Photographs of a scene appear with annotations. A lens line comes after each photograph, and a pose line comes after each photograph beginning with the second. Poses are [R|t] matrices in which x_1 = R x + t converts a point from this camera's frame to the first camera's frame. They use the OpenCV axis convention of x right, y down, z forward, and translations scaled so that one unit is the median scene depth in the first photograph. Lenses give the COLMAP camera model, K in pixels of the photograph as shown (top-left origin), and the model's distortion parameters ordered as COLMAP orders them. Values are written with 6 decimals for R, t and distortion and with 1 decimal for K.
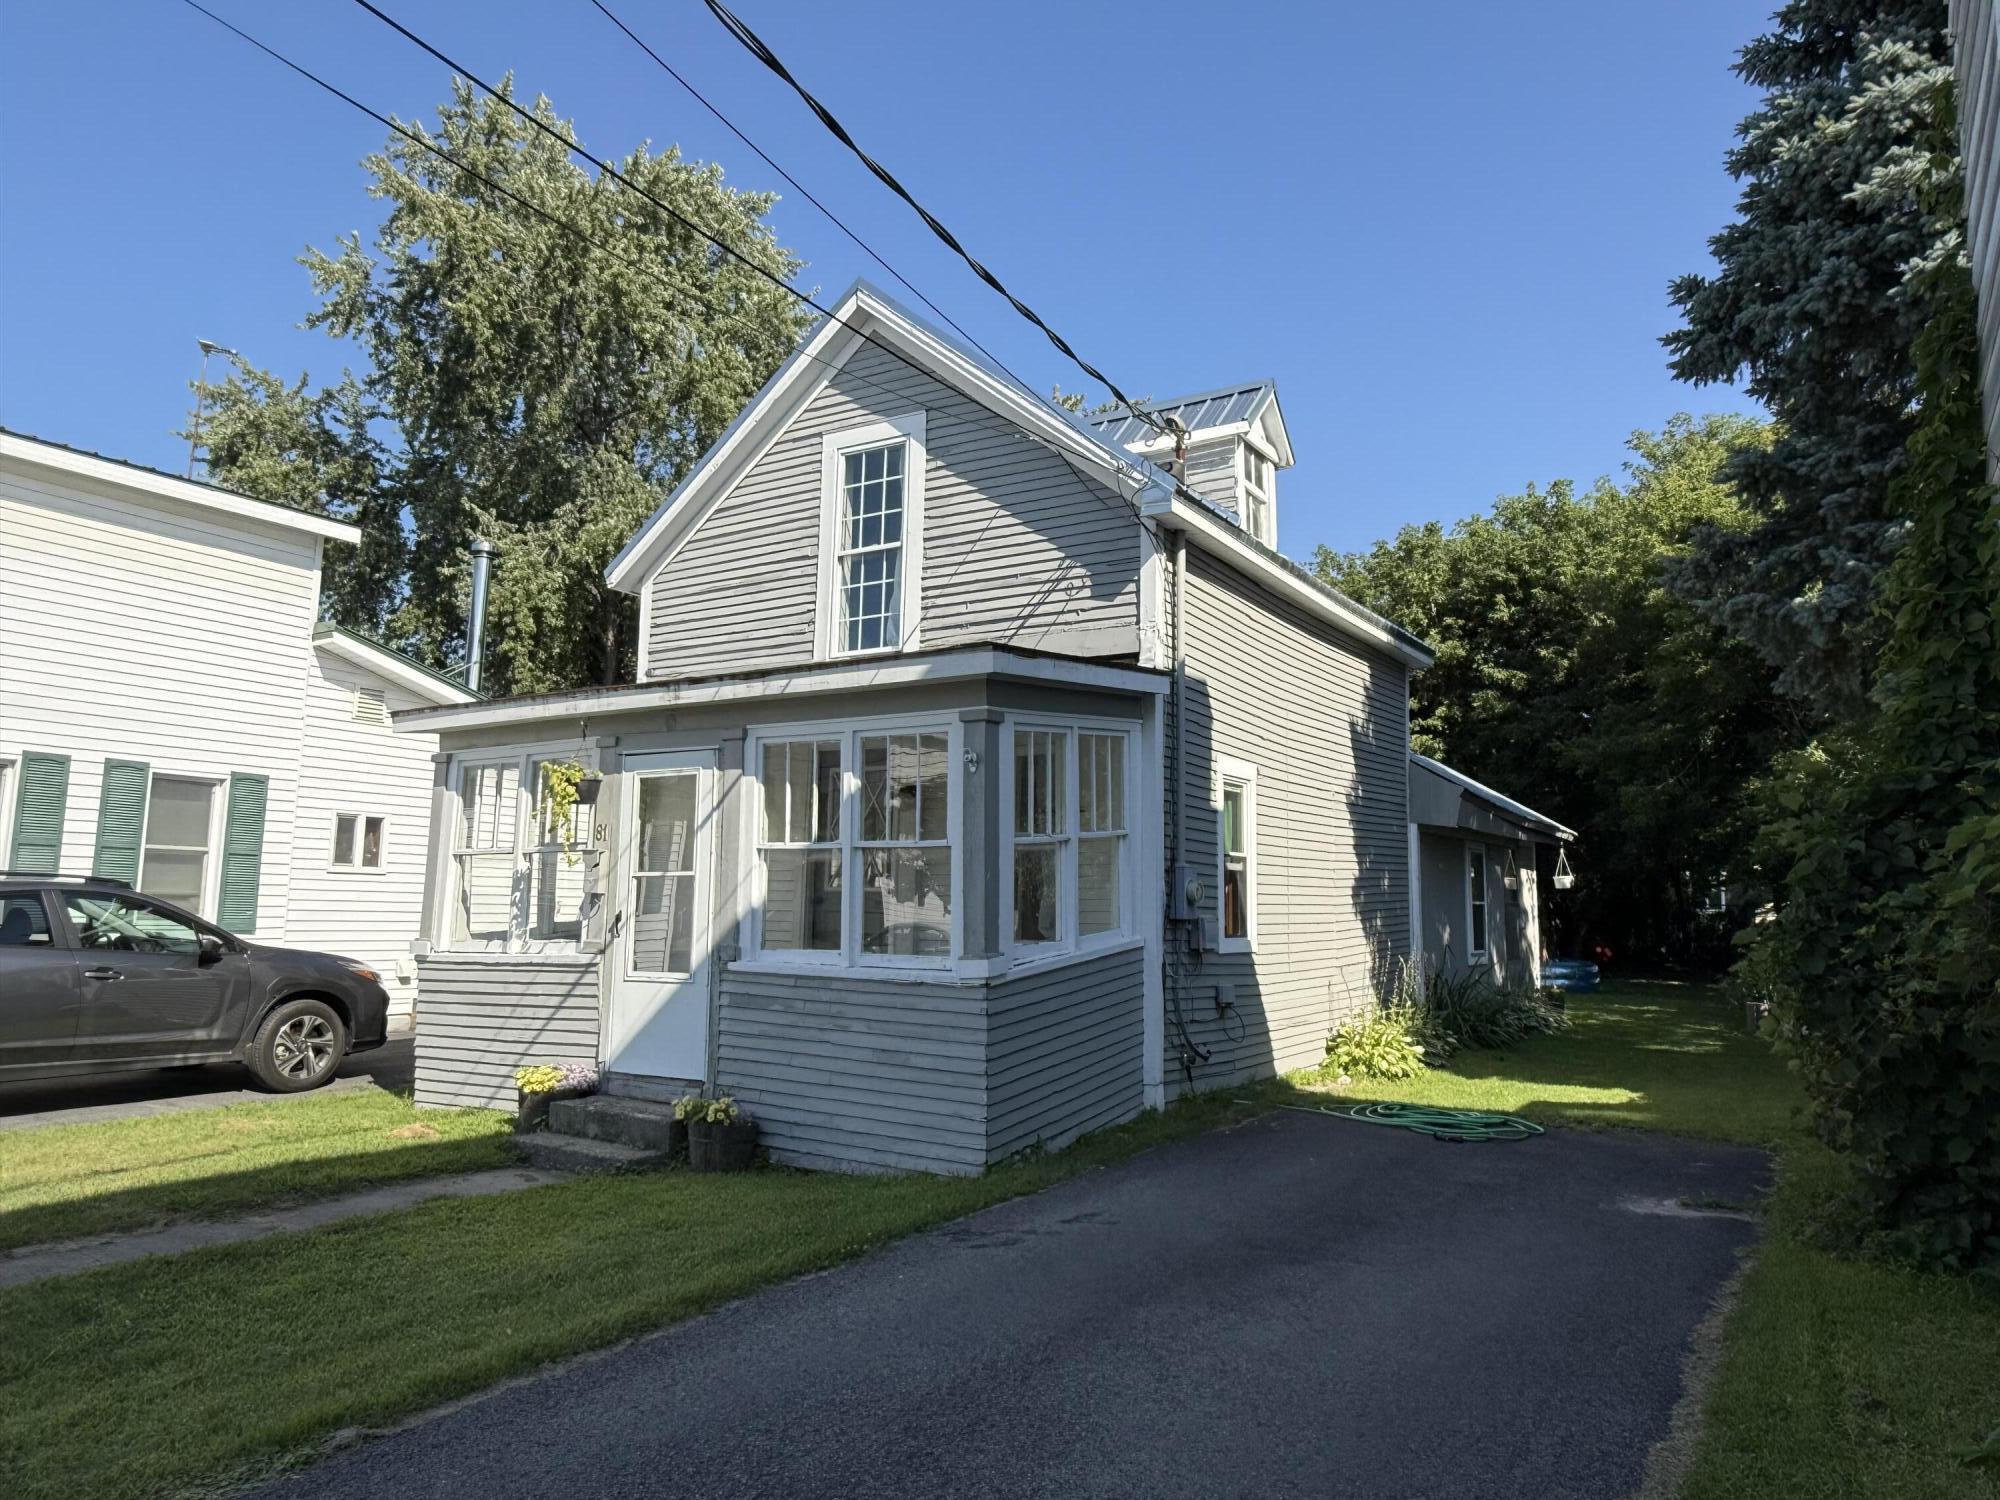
lens RADIAL K [[1323.2, 0, 1006.9], [0, 1323.2, 752.0], [0, 0, 1]] dist [0.001355, 0.001617]
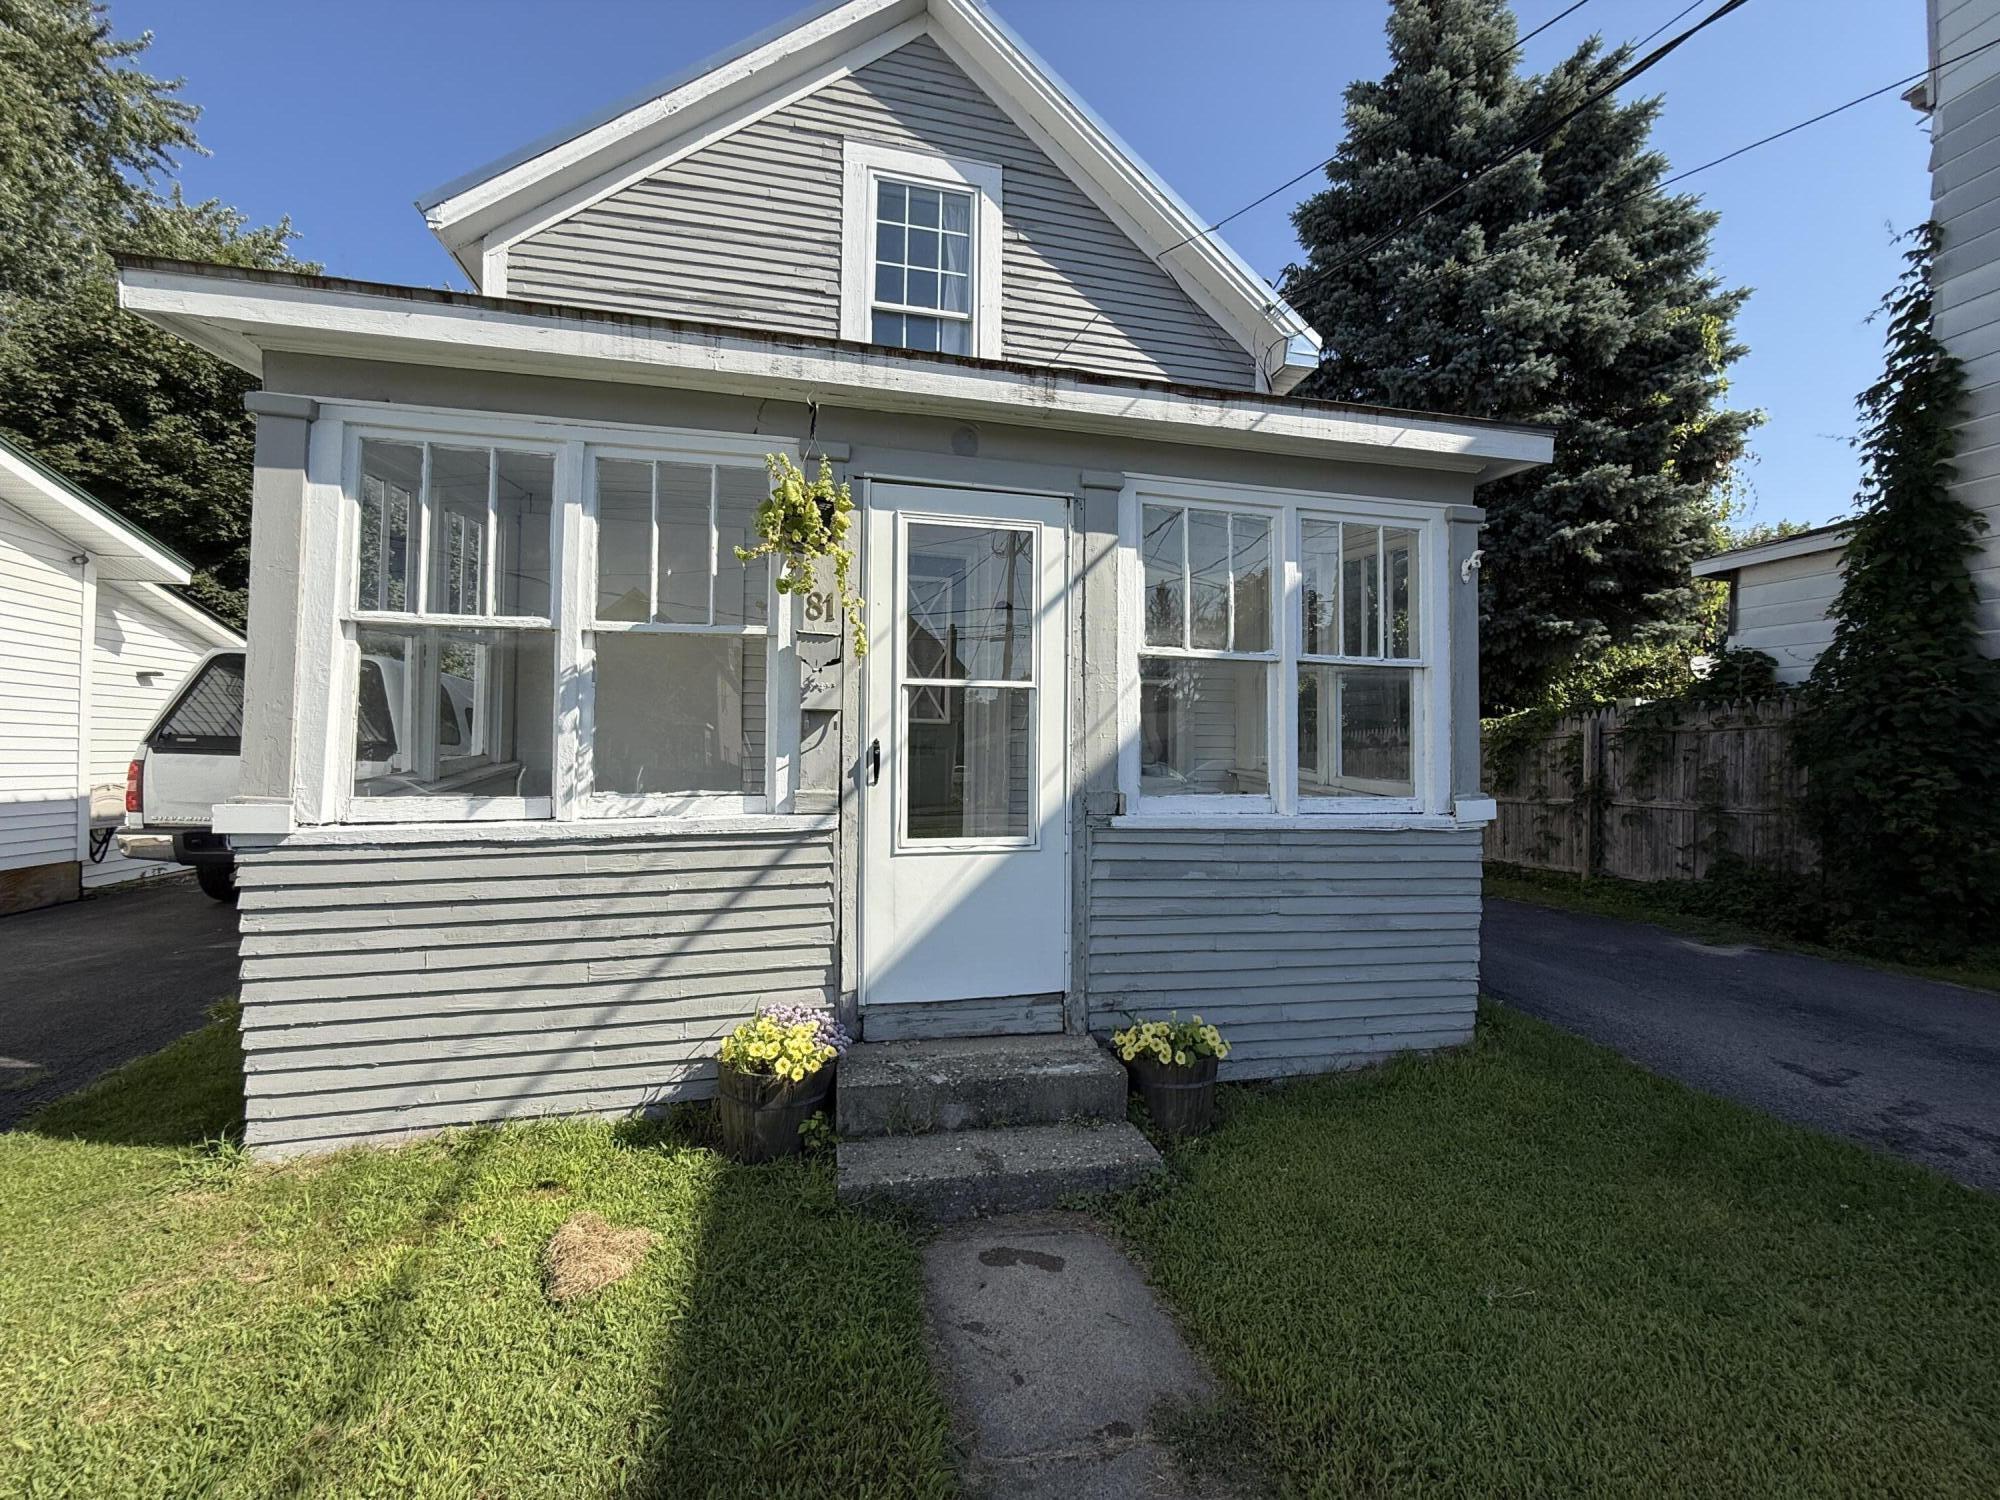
lens RADIAL K [[798.5, 0, 1004.6], [0, 798.5, 752.2], [0, 0, 1]] dist [-0.000704, 0.002030]
pose [[0.712732, 0.001215, 0.701436, -0.481118], [-0.084572, 0.992852, 0.084214, 0.085431], [-0.696320, -0.119344, 0.707740, 0.669678]]
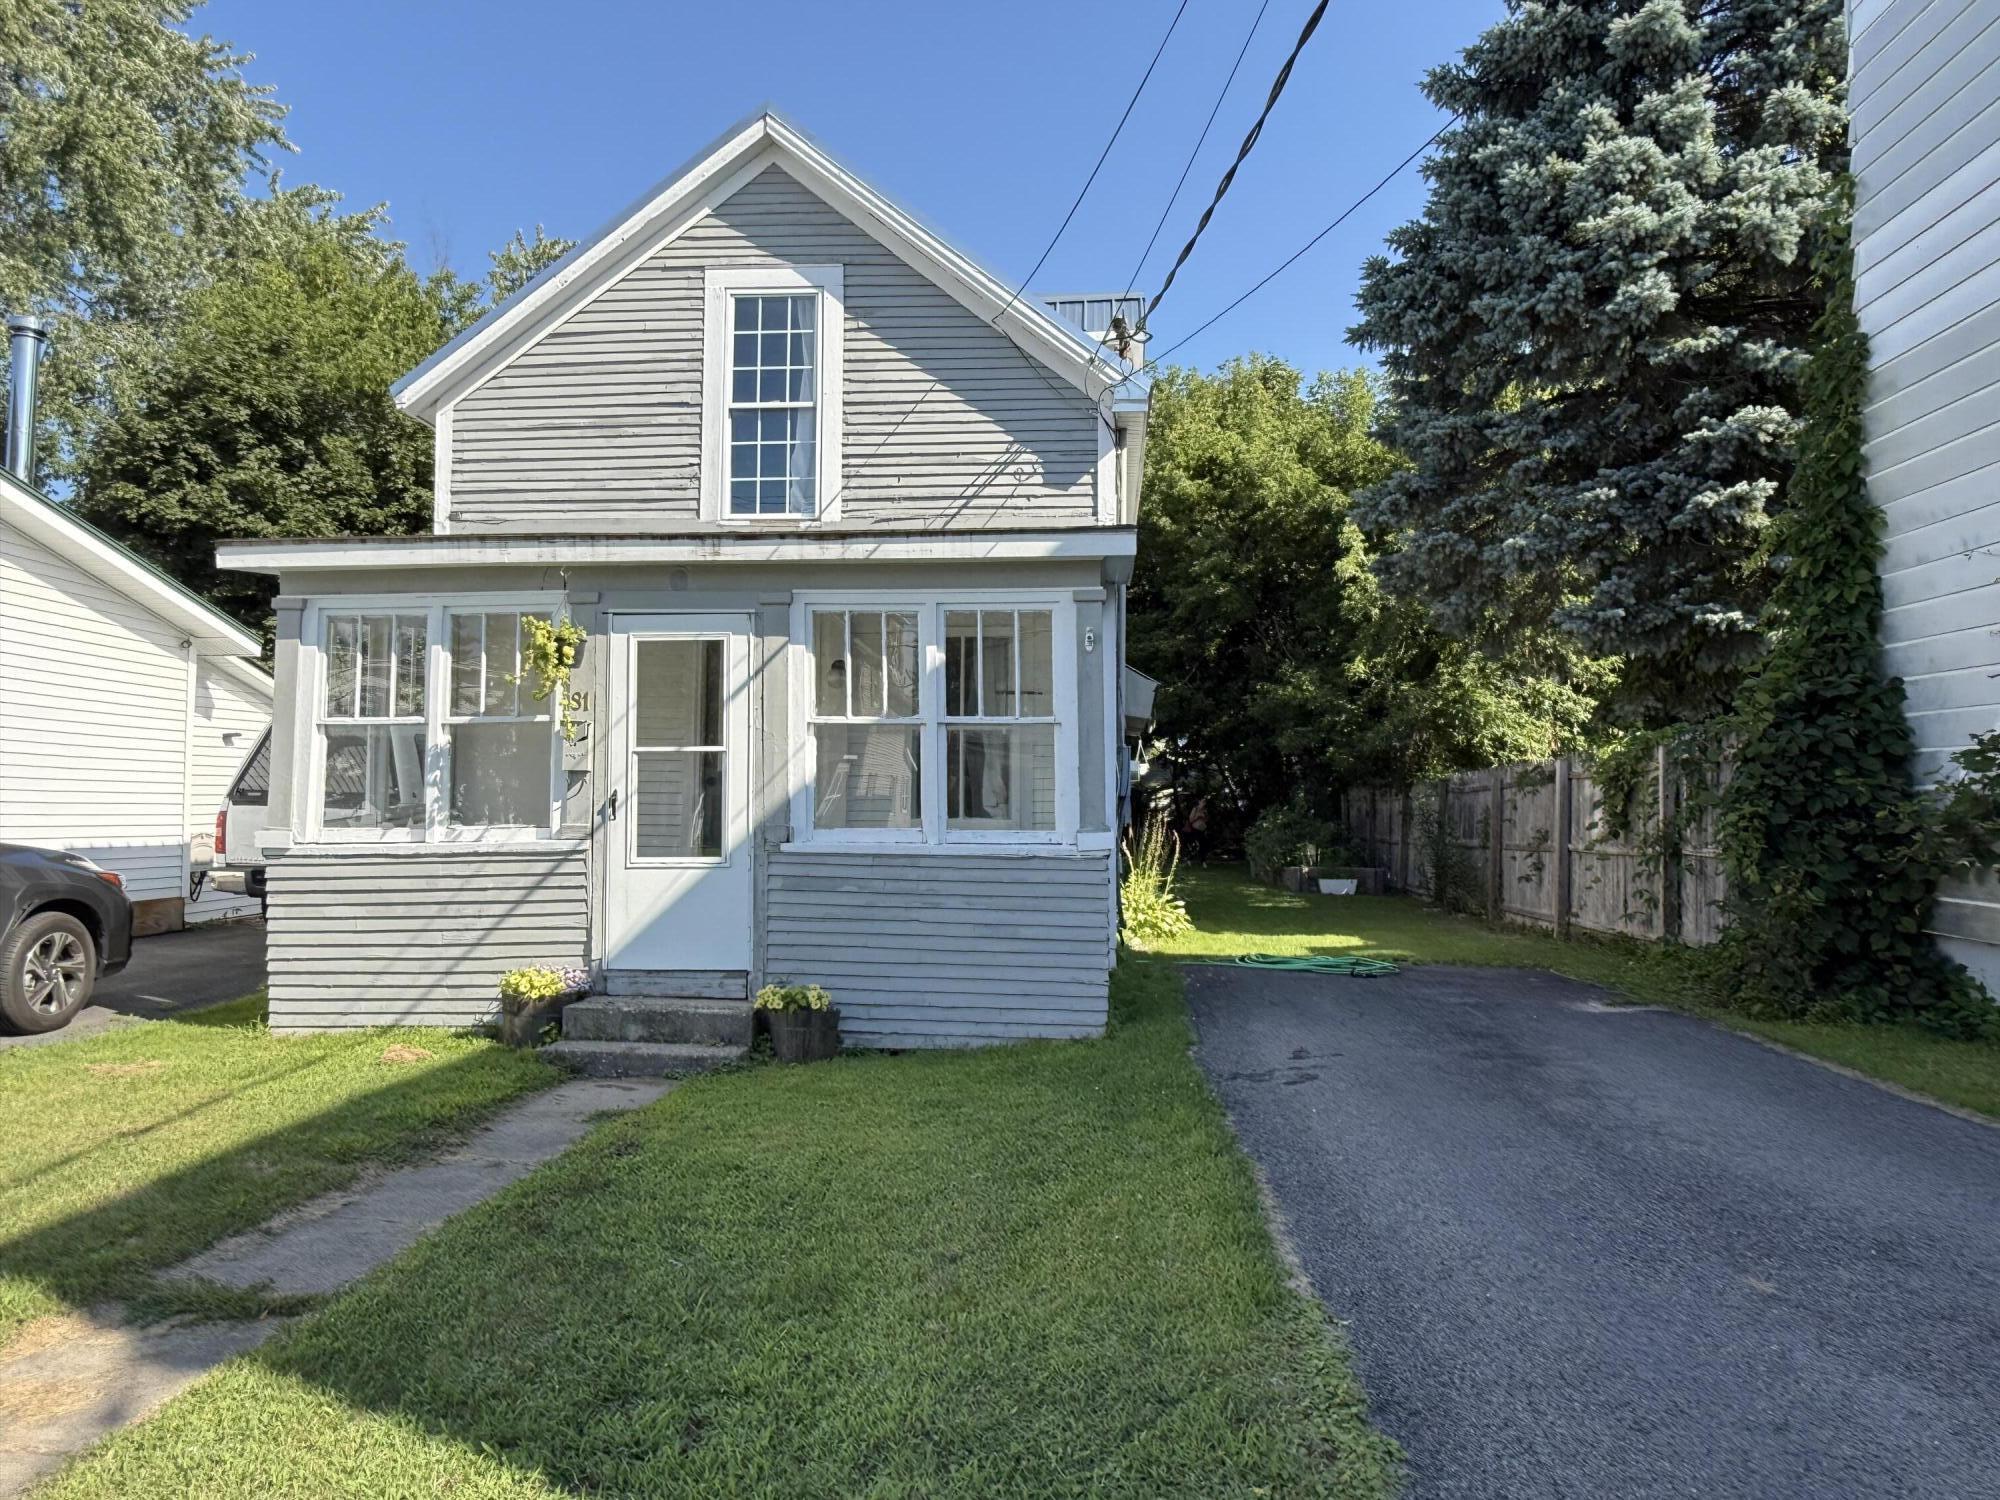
lens RADIAL K [[1323.2, 0, 995.2], [0, 1323.2, 755.8], [0, 0, 1]] dist [0.001355, 0.001617]
pose [[0.887480, 0.007336, 0.460787, -0.452519], [-0.045690, 0.996348, 0.072137, 0.020597], [-0.458575, -0.085073, 0.884574, 0.098014]]
